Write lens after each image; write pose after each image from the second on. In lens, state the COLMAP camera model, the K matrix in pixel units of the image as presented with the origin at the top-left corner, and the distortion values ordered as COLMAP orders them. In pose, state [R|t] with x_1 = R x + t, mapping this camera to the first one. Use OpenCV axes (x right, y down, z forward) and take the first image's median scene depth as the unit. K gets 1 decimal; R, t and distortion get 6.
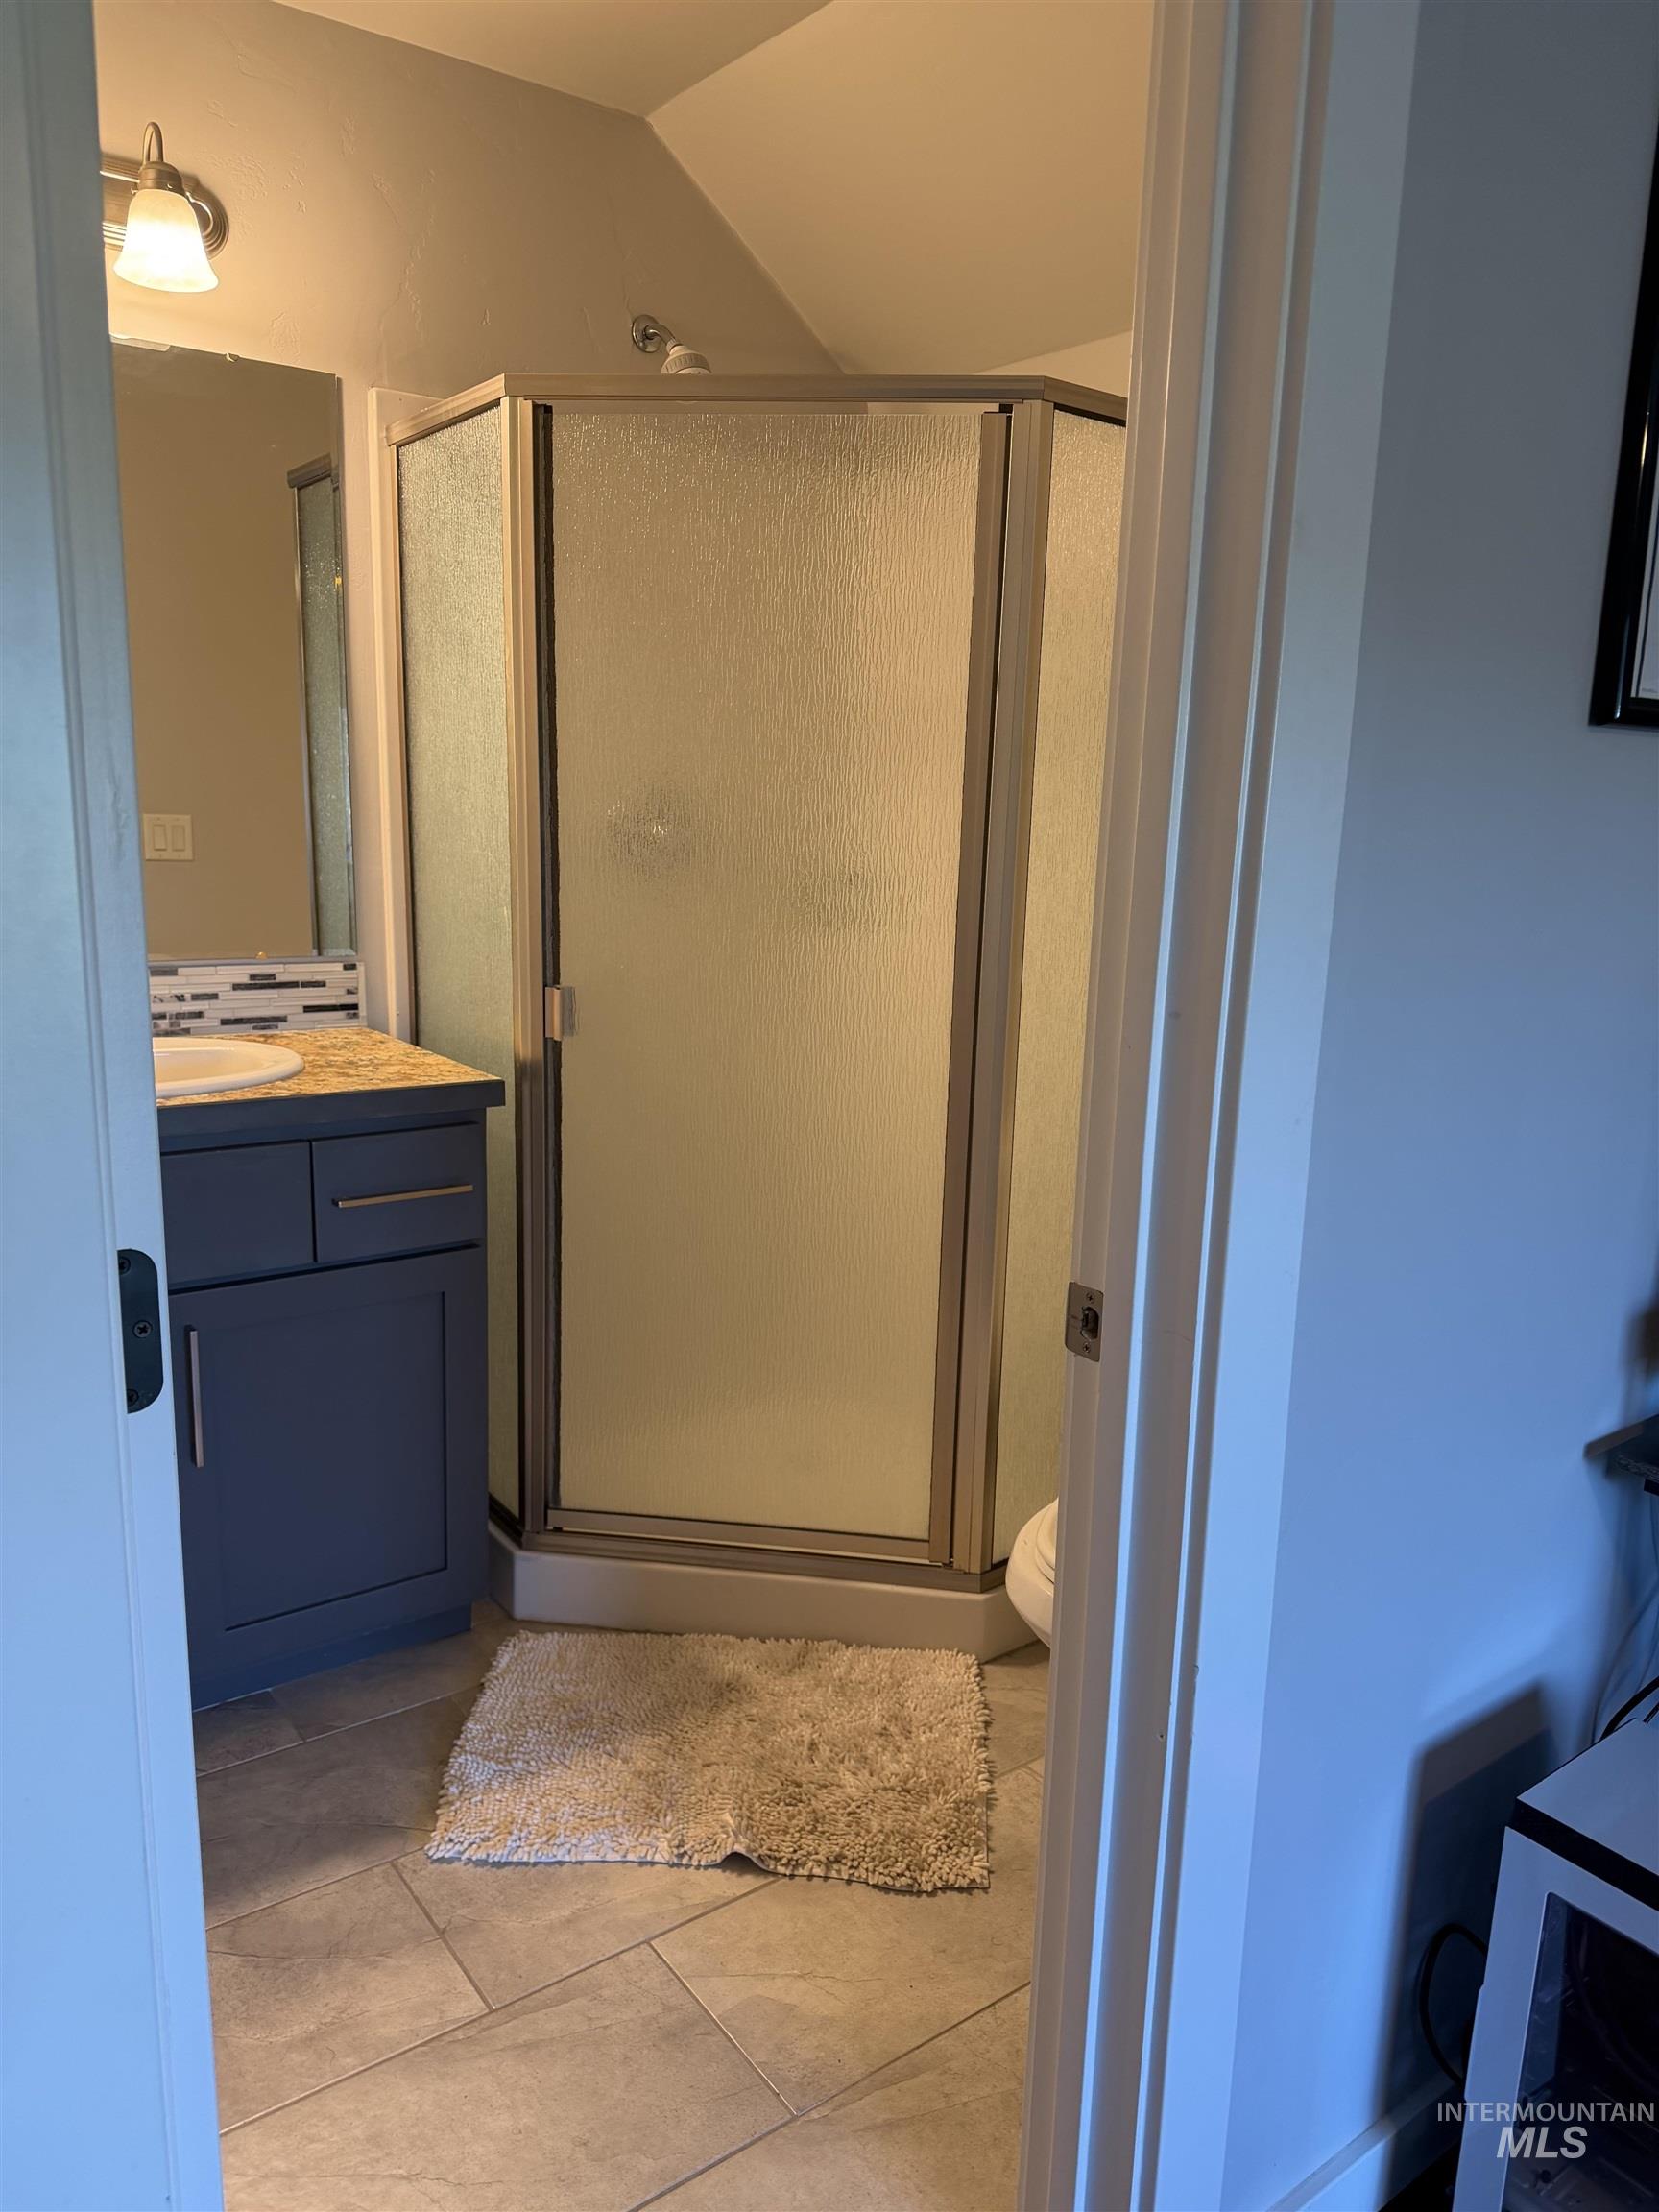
lens RADIAL K [[1544.9, 0, 820.1], [0, 1544.9, 1115.2], [0, 0, 1]] dist [0.058111, -0.077064]
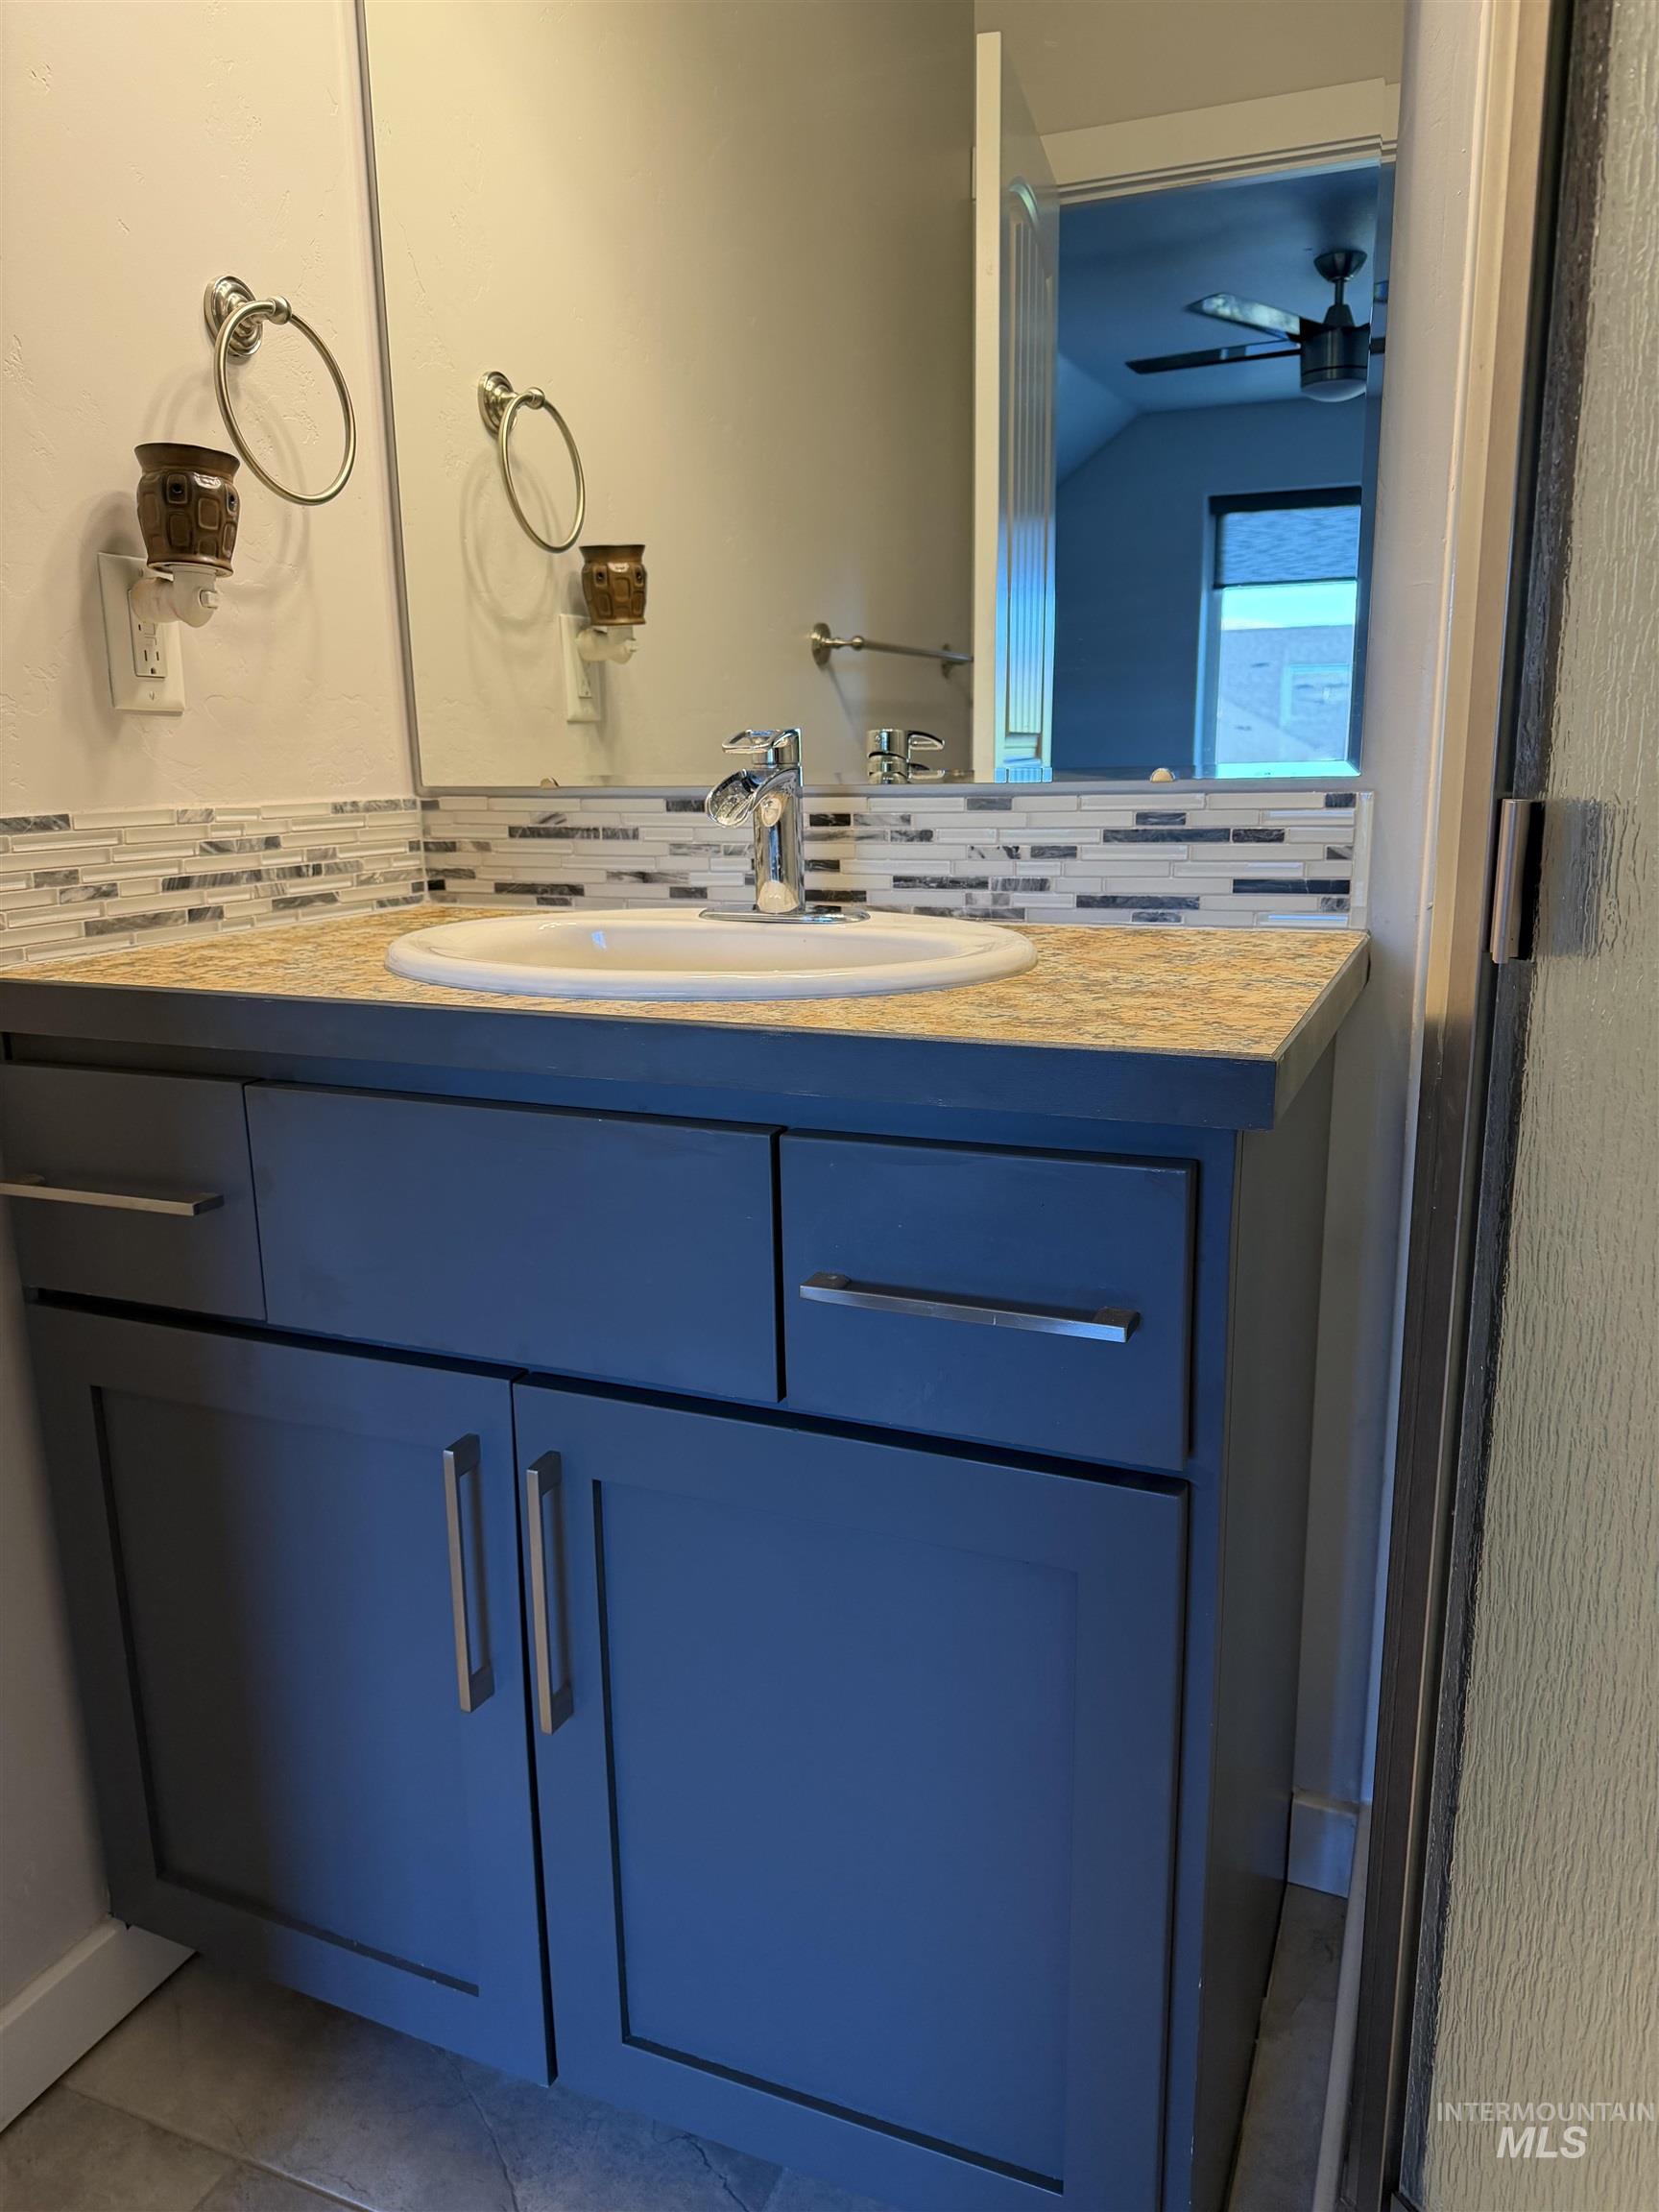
lens RADIAL K [[1544.9, 0, 819.2], [0, 1544.9, 1112.2], [0, 0, 1]] dist [0.058111, -0.077064]
pose [[0.481684, 0.152150, -0.863036, 0.045471], [-0.135665, 0.985887, 0.098090, -0.028551], [0.865780, 0.069835, 0.495528, 0.668356]]
